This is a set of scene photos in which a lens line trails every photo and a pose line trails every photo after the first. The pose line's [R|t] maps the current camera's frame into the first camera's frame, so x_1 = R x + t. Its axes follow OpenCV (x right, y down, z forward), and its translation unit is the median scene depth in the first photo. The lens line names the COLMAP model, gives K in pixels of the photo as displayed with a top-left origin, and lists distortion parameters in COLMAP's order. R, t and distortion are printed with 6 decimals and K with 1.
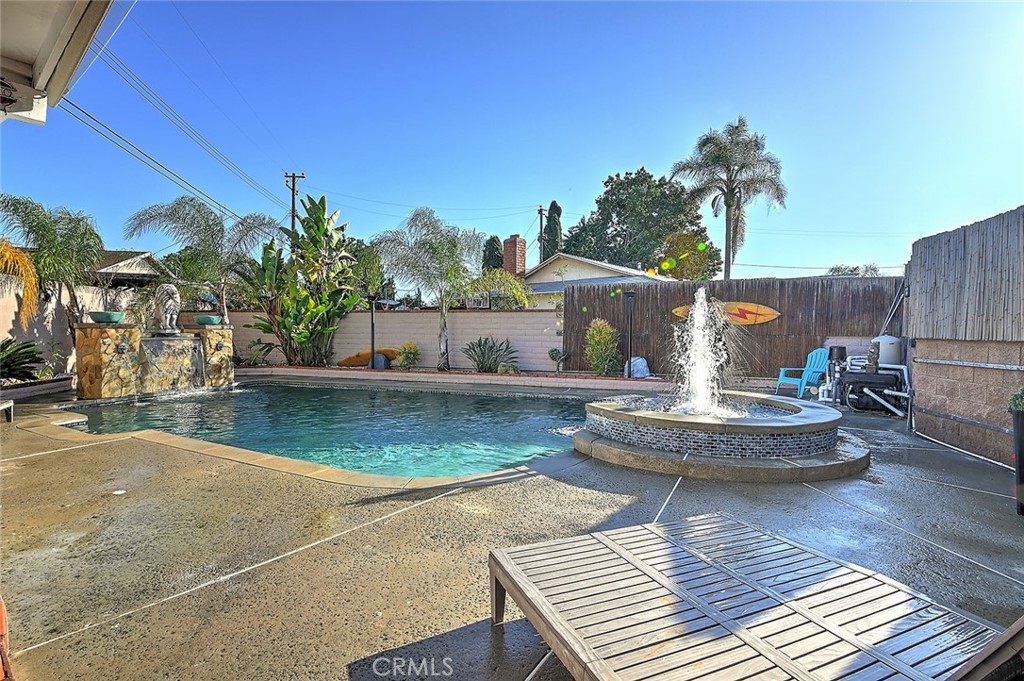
lens RADIAL K [[479.0, 0, 512.0], [0, 479.0, 340.5], [0, 0, 1]] dist [0.023306, -0.000115]
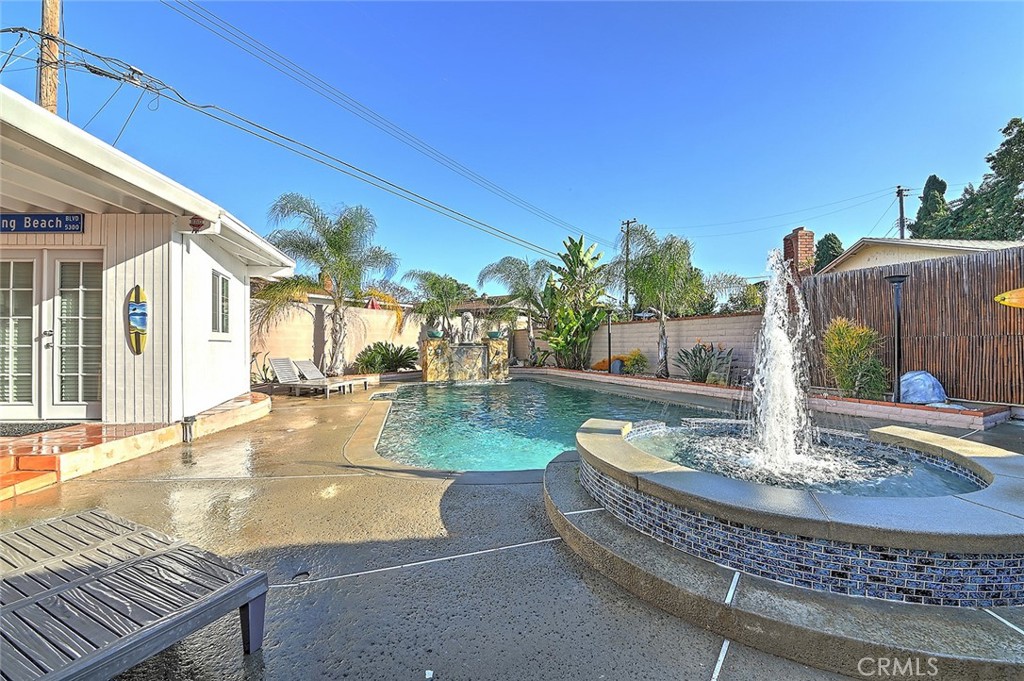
lens RADIAL K [[387.3, 0, 512.0], [0, 387.3, 340.5], [0, 0, 1]] dist [-0.022967, -0.000384]
pose [[0.662894, -0.017775, -0.748502, 0.254841], [-0.003103, 0.999644, -0.026487, 0.006312], [0.748707, 0.019881, 0.662603, 0.205543]]
